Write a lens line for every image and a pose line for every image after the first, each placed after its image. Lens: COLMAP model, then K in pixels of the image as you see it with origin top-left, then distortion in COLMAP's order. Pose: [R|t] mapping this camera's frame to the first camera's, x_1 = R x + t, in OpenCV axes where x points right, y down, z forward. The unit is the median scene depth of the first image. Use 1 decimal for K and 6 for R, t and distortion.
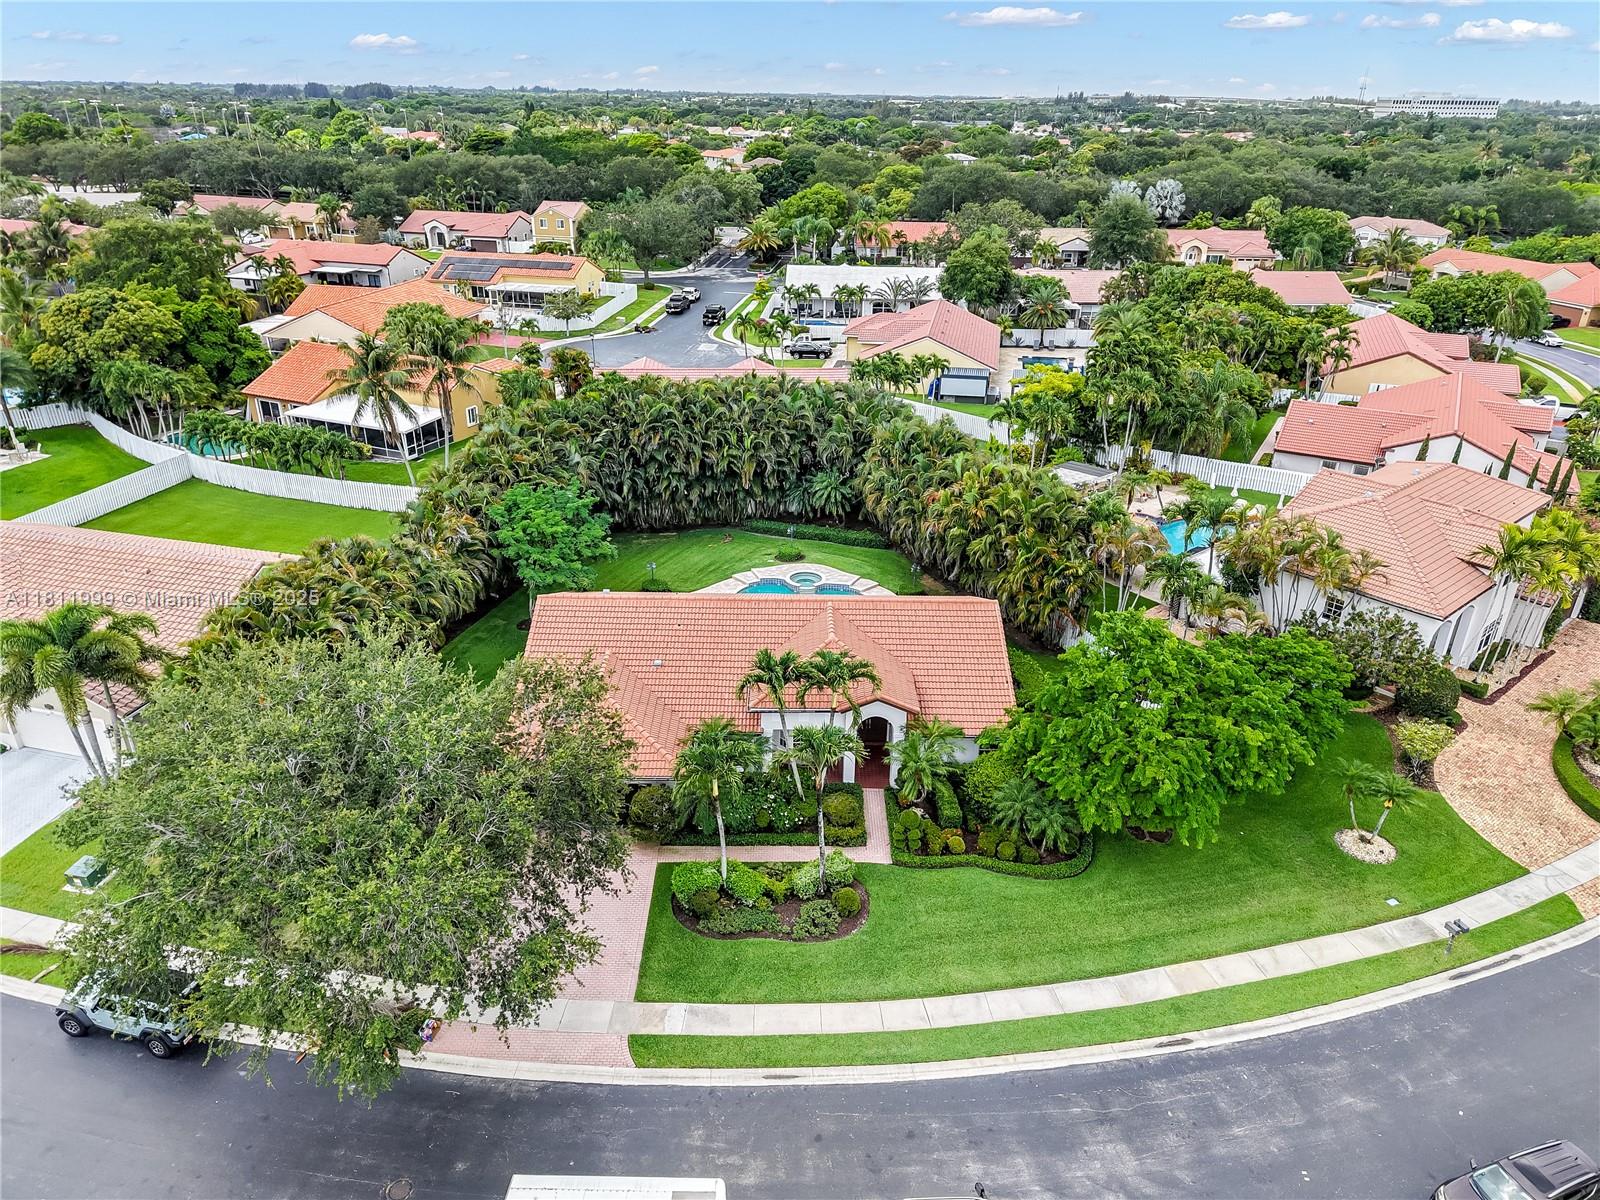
lens RADIAL K [[1080.3, 0, 801.1], [0, 1080.3, 620.0], [0, 0, 1]] dist [0.026509, -0.028251]
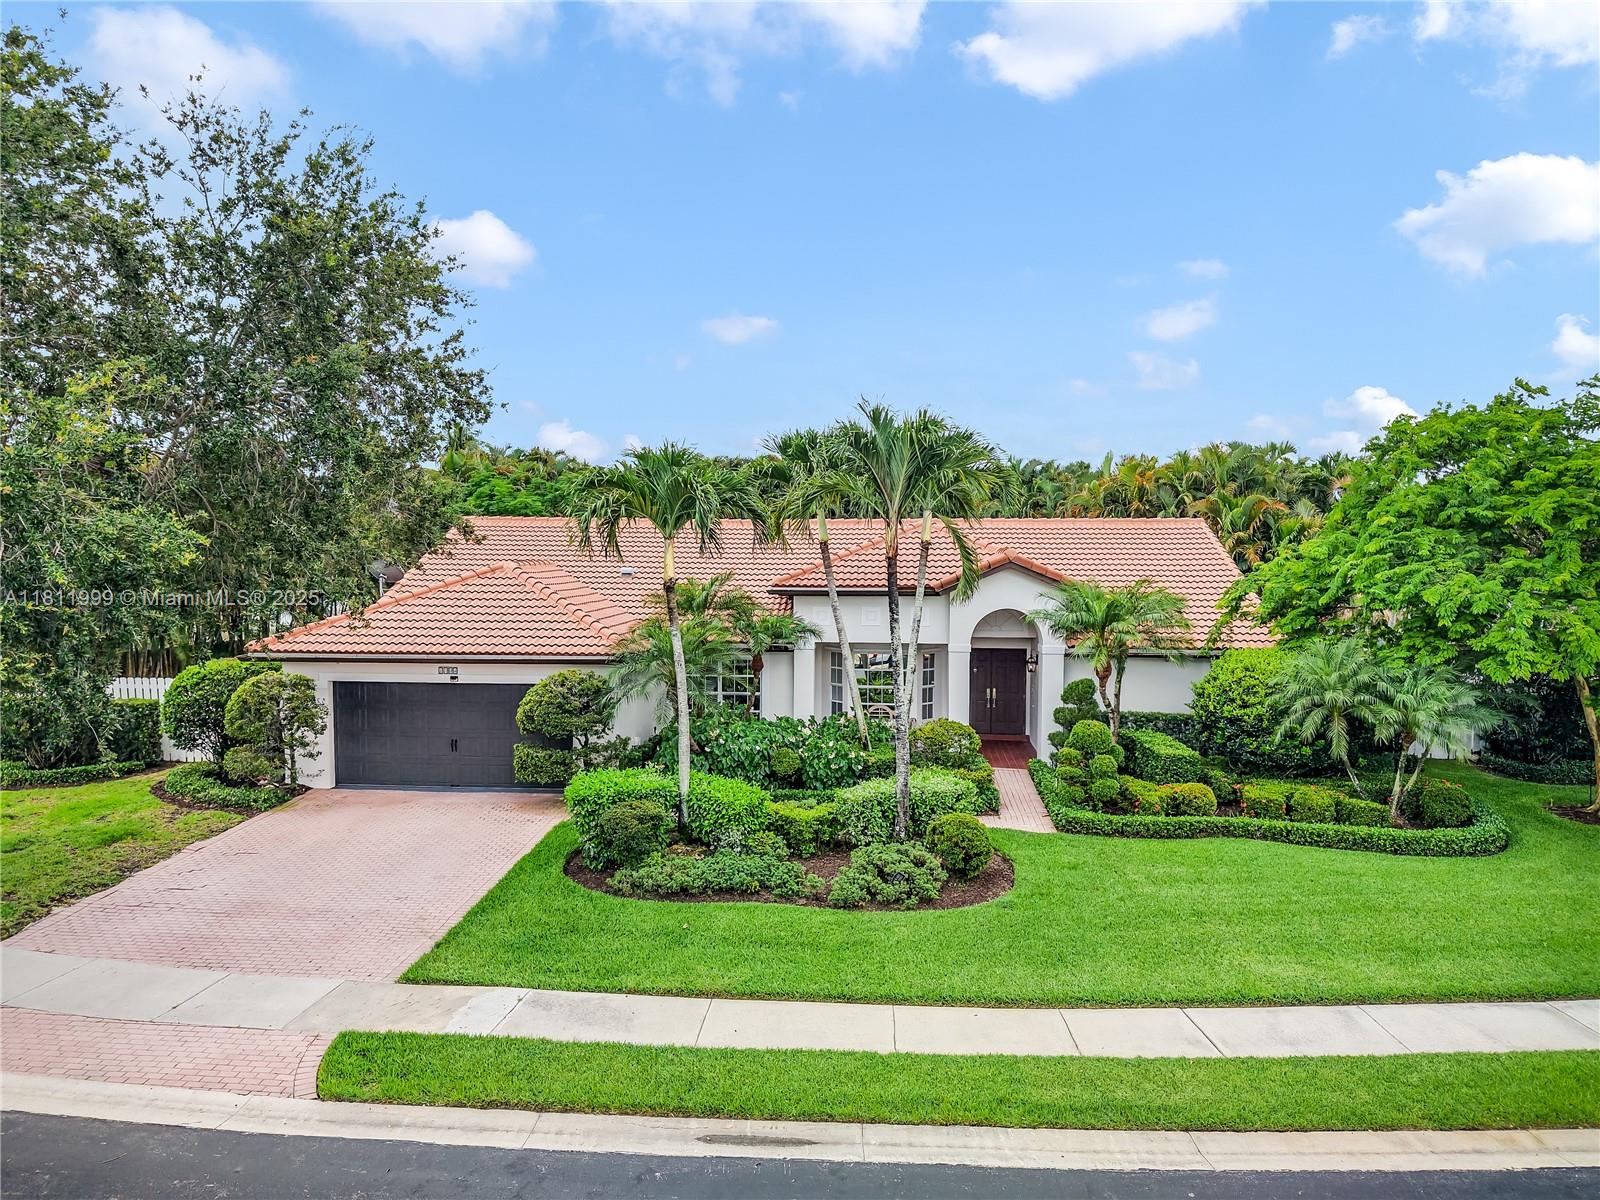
lens RADIAL K [[1088.8, 0, 800.0], [0, 1088.8, 600.0], [0, 0, 1]] dist [0.038943, -0.031046]
pose [[0.995853, -0.002567, -0.090946, 0.011427], [-0.033517, 0.918953, -0.392939, 0.211147], [0.084584, 0.394358, 0.915056, 0.345260]]
